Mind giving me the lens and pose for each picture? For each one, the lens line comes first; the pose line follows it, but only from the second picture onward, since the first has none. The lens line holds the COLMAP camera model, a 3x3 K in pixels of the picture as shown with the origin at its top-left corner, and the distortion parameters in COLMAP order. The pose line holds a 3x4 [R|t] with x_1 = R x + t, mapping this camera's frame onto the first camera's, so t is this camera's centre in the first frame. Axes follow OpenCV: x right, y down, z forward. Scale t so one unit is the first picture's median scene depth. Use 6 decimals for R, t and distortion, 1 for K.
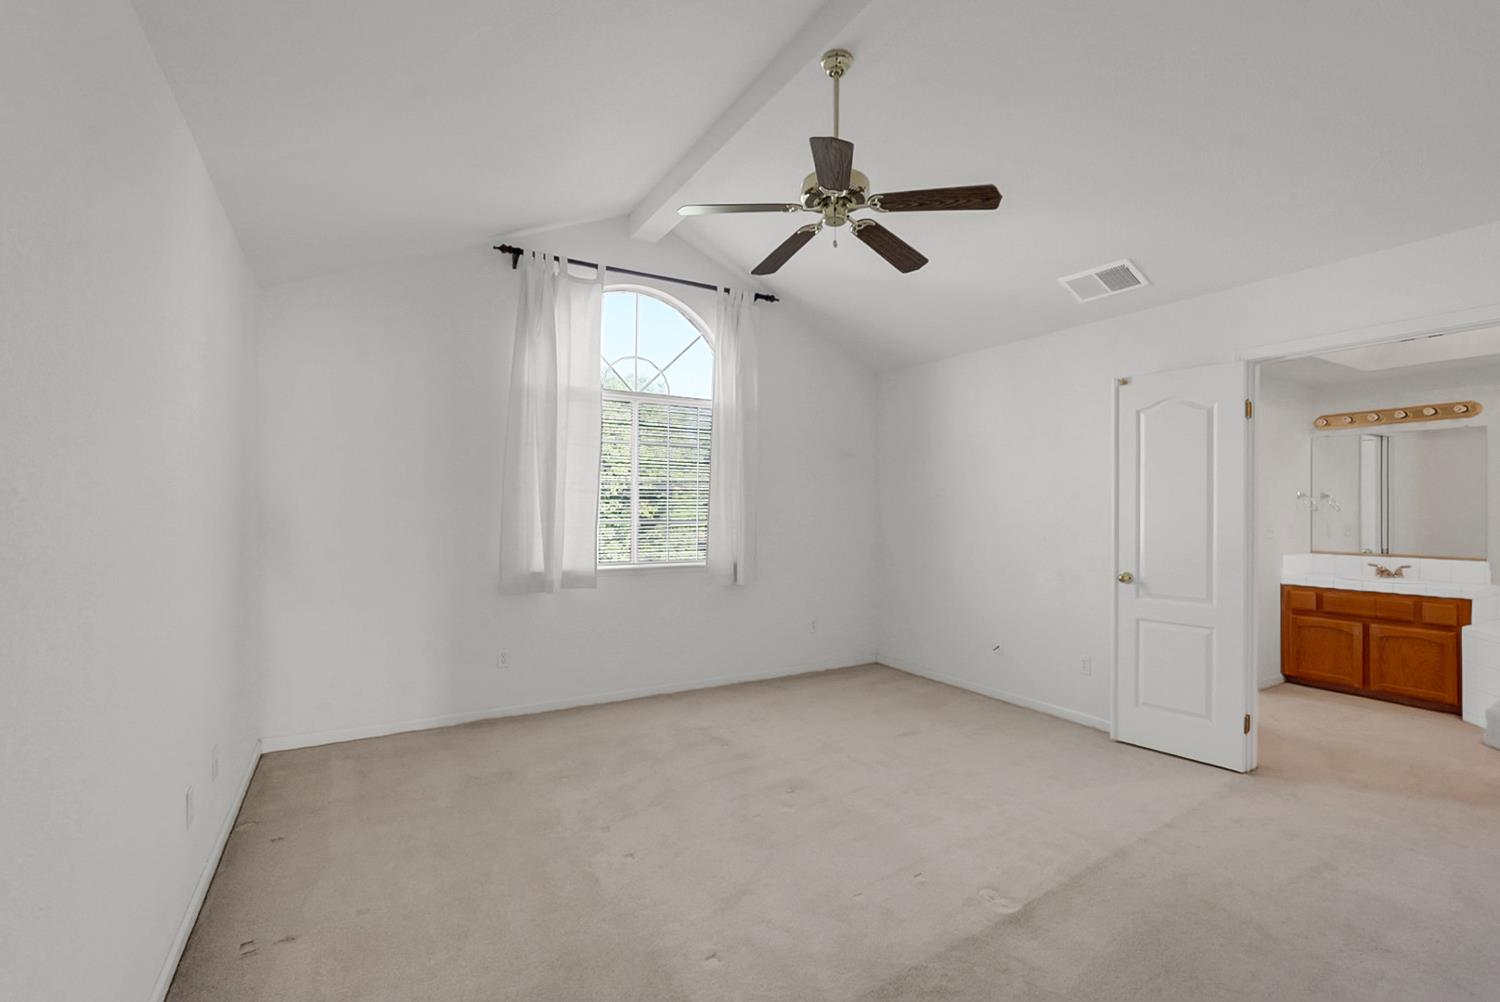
lens RADIAL K [[676.6, 0, 749.3], [0, 676.6, 503.8], [0, 0, 1]] dist [0.002622, 0.000598]
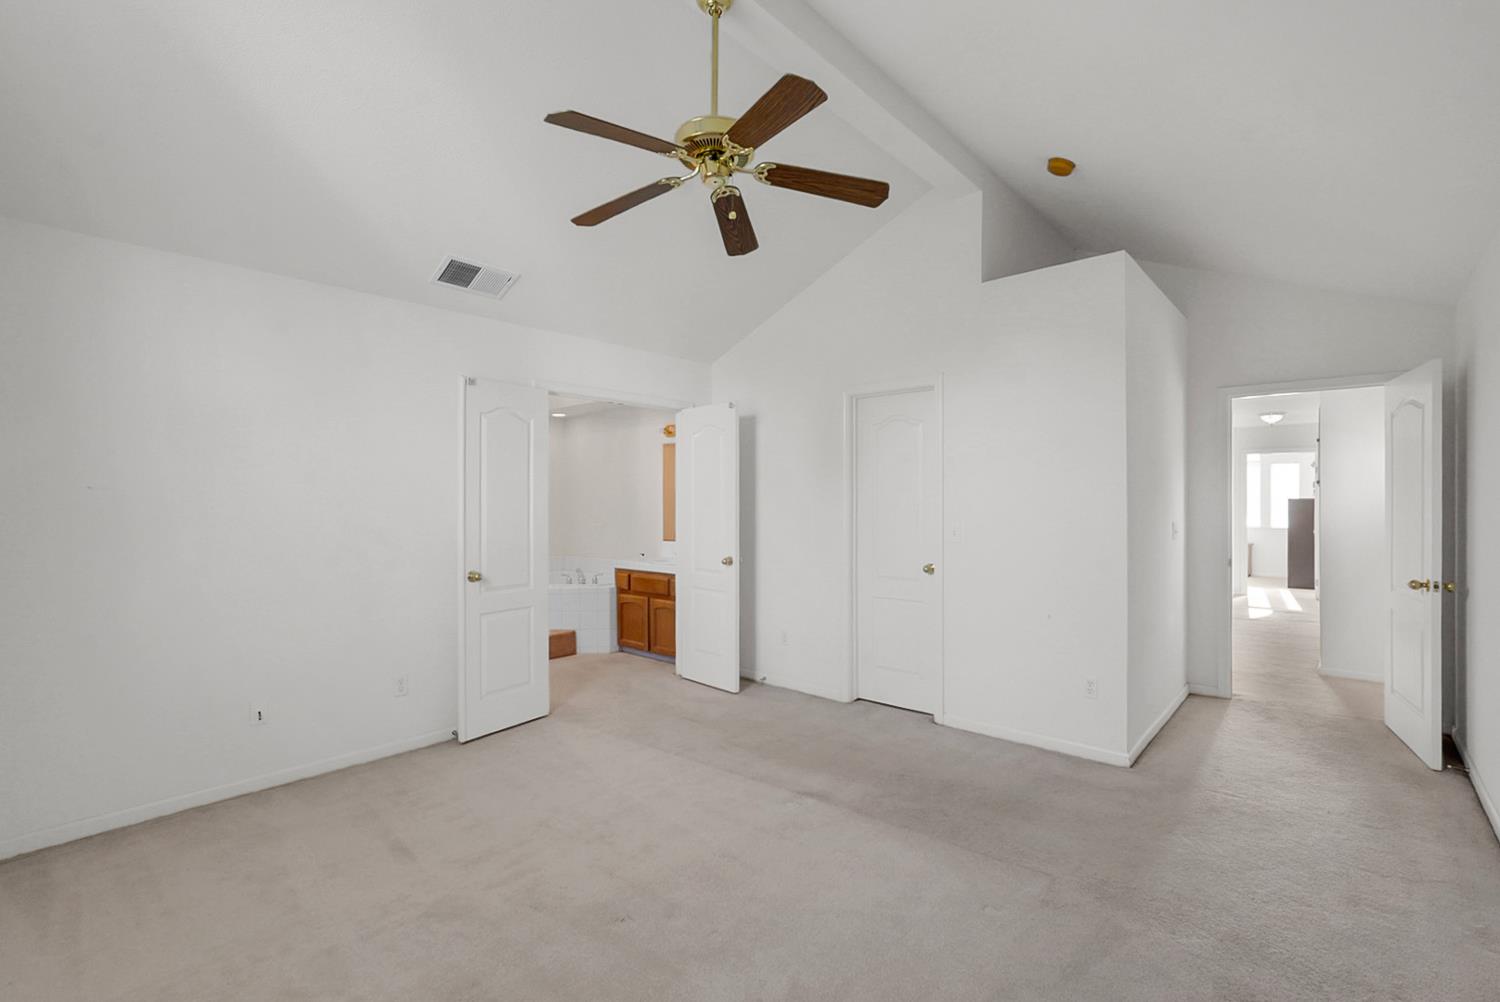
lens RADIAL K [[676.6, 0, 756.8], [0, 676.6, 504.7], [0, 0, 1]] dist [0.002622, 0.000598]
pose [[-0.310399, -0.006577, 0.950584, -0.432352], [-0.008449, 0.999956, 0.004160, -0.004573], [-0.950569, -0.006741, -0.310441, 0.742606]]
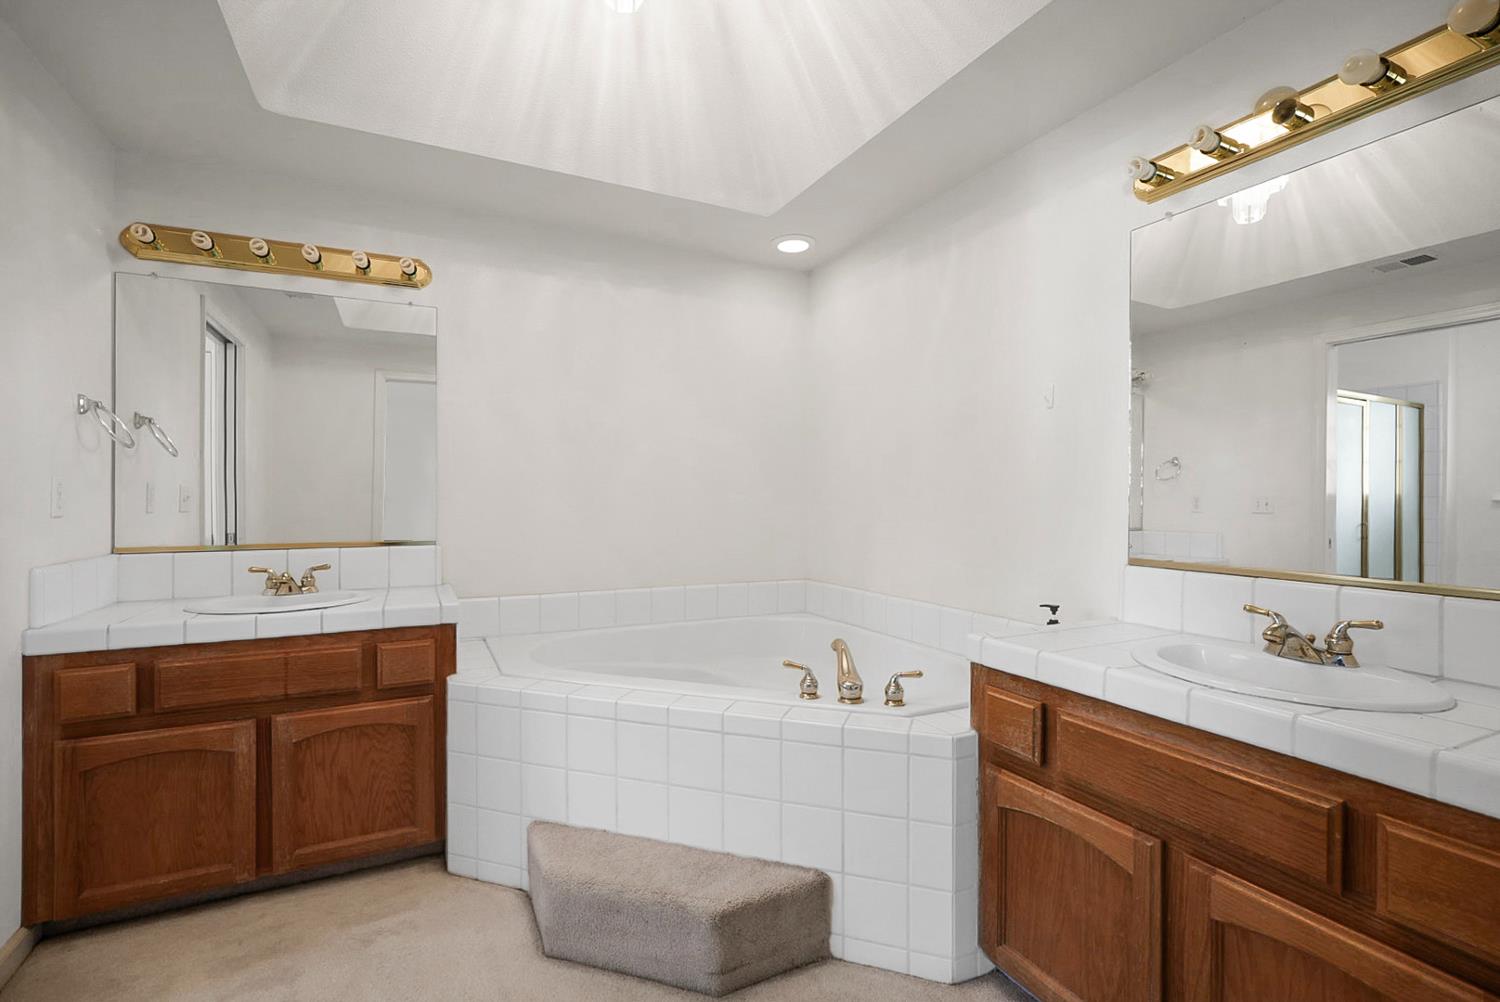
lens RADIAL K [[650.9, 0, 741.3], [0, 650.9, 503.2], [0, 0, 1]] dist [-0.003903, 0.000622]
pose [[0.075358, -0.005790, 0.997140, 0.546495], [-0.012730, 0.999896, 0.006768, 0.040901], [-0.997075, -0.013204, 0.075277, 0.692244]]
